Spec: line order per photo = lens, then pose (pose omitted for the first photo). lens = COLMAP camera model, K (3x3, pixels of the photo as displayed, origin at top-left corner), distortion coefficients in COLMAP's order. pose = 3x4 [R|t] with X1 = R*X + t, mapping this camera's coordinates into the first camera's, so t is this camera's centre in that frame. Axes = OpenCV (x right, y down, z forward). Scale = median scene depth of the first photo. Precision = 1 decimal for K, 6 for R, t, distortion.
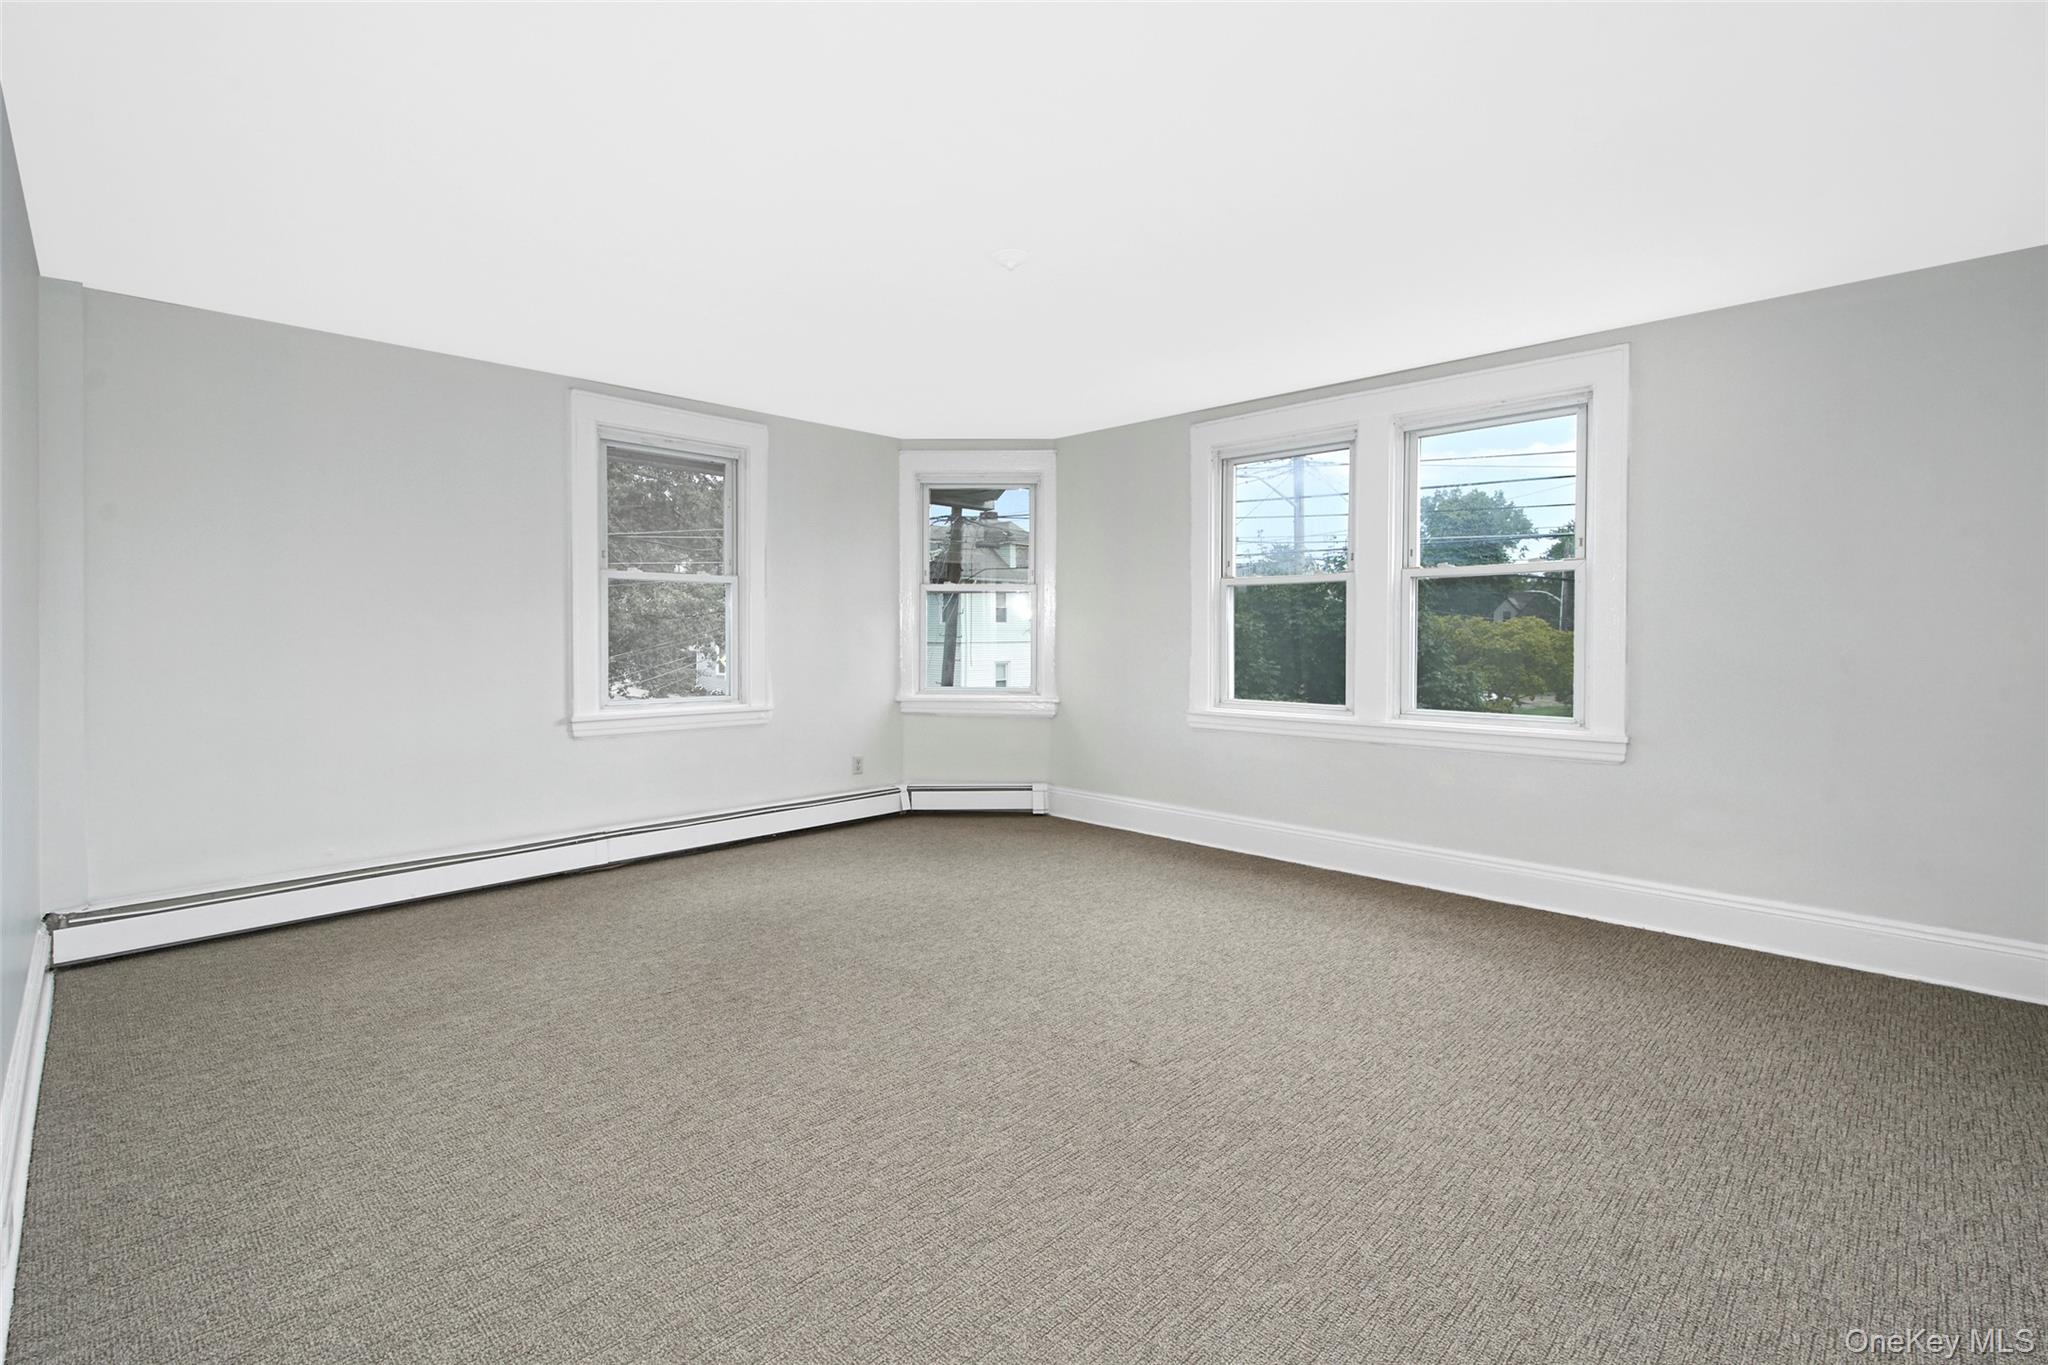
lens RADIAL K [[918.0, 0, 1004.7], [0, 918.0, 676.7], [0, 0, 1]] dist [0.003516, -0.000517]
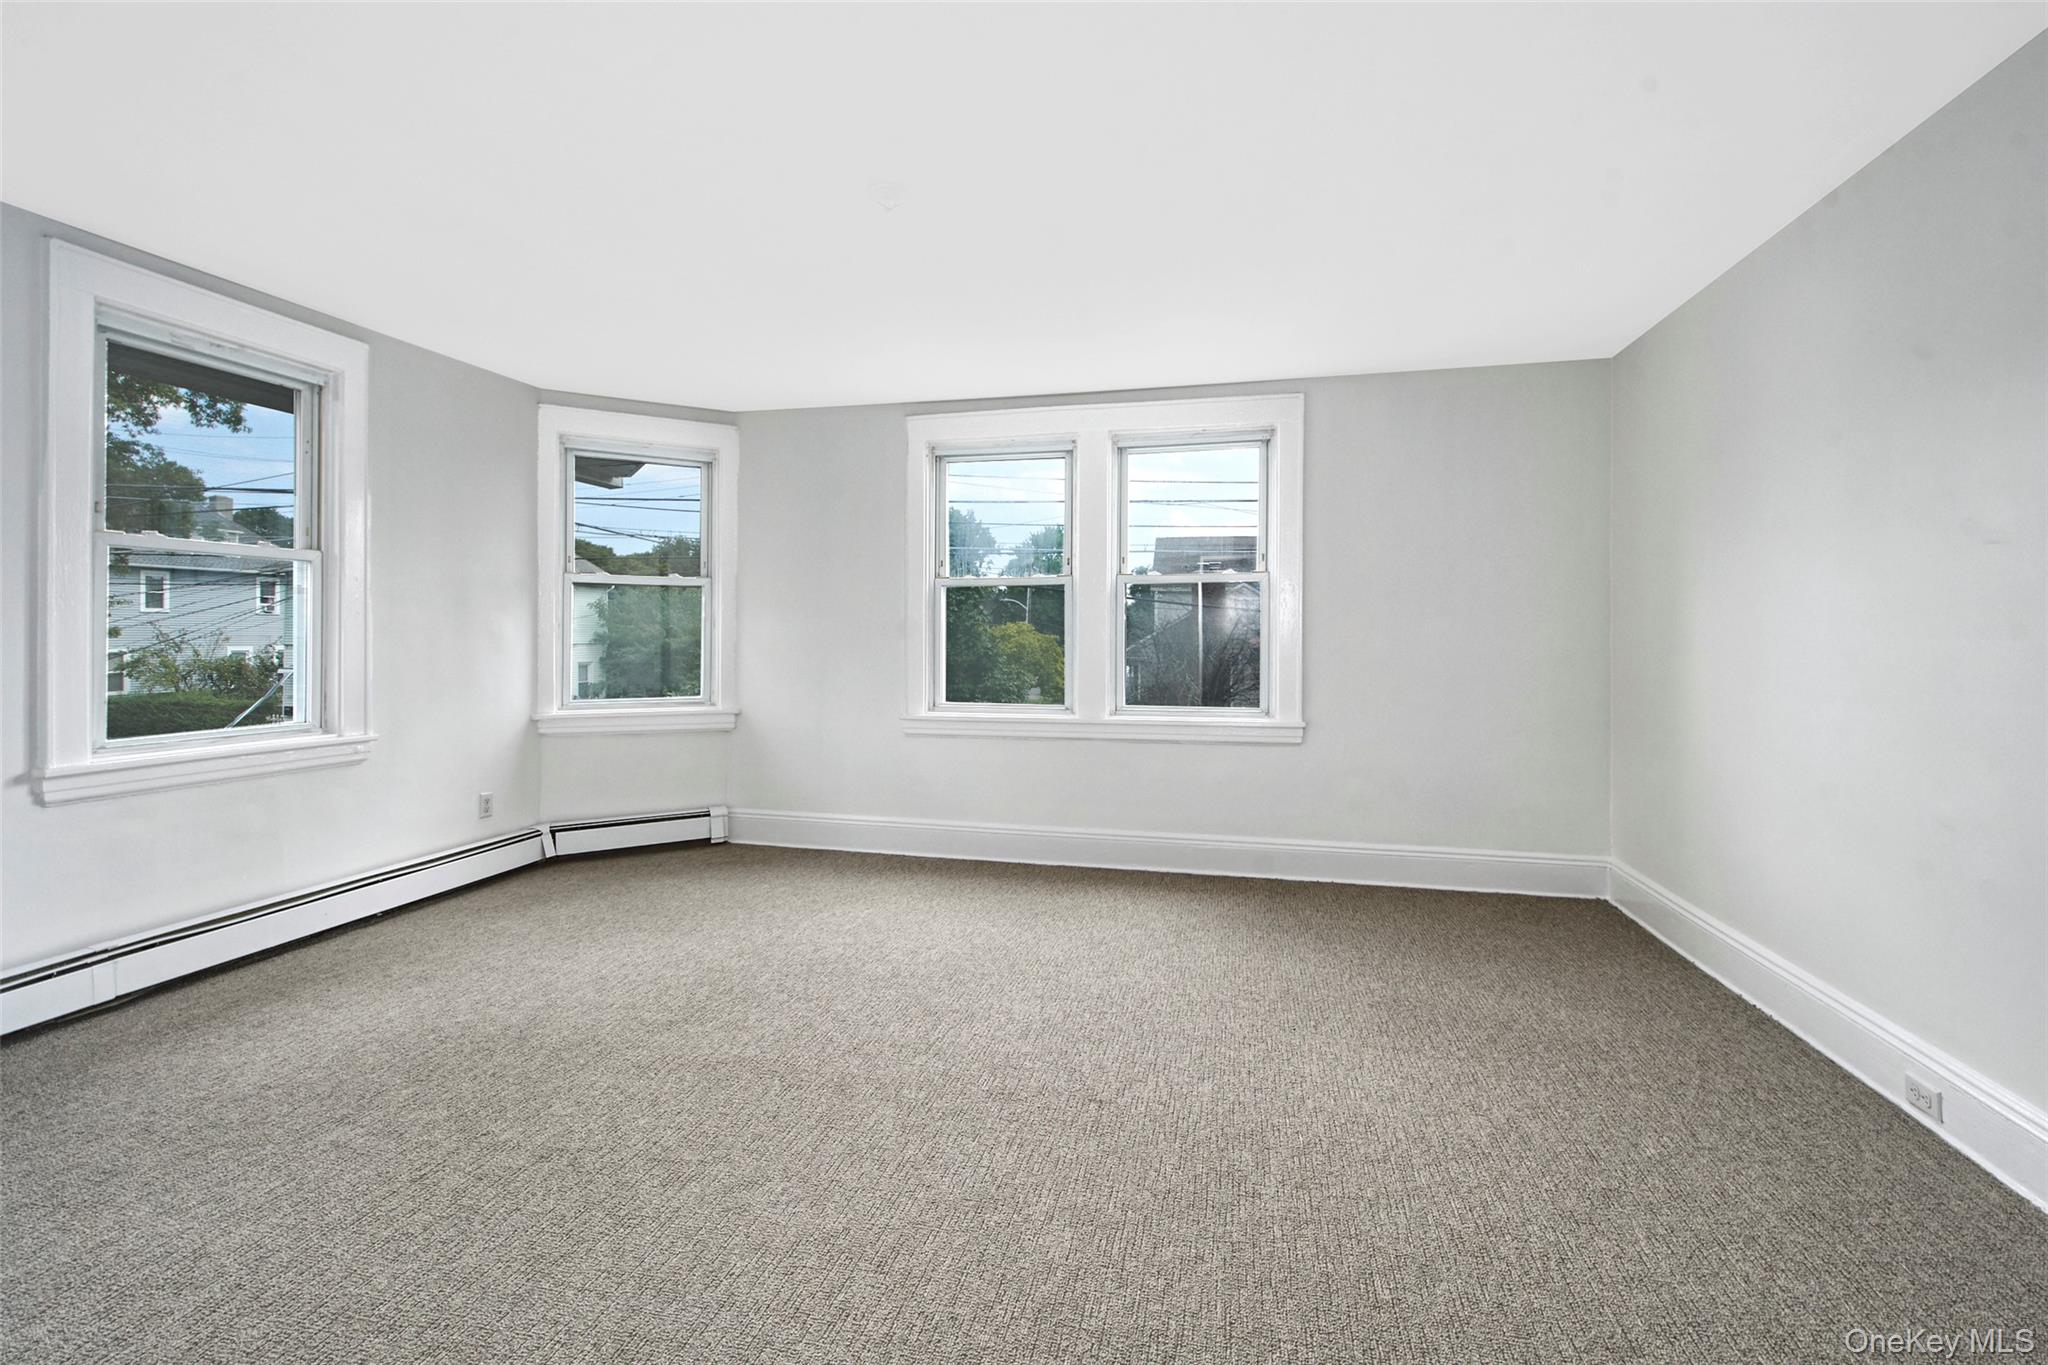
lens RADIAL K [[926.9, 0, 1020.7], [0, 926.9, 669.1], [0, 0, 1]] dist [0.012092, -0.007596]
pose [[0.859382, -0.017168, 0.511046, -0.222674], [0.022804, 0.999729, -0.004763, -0.005313], [-0.510826, 0.015747, 0.859540, 0.132338]]
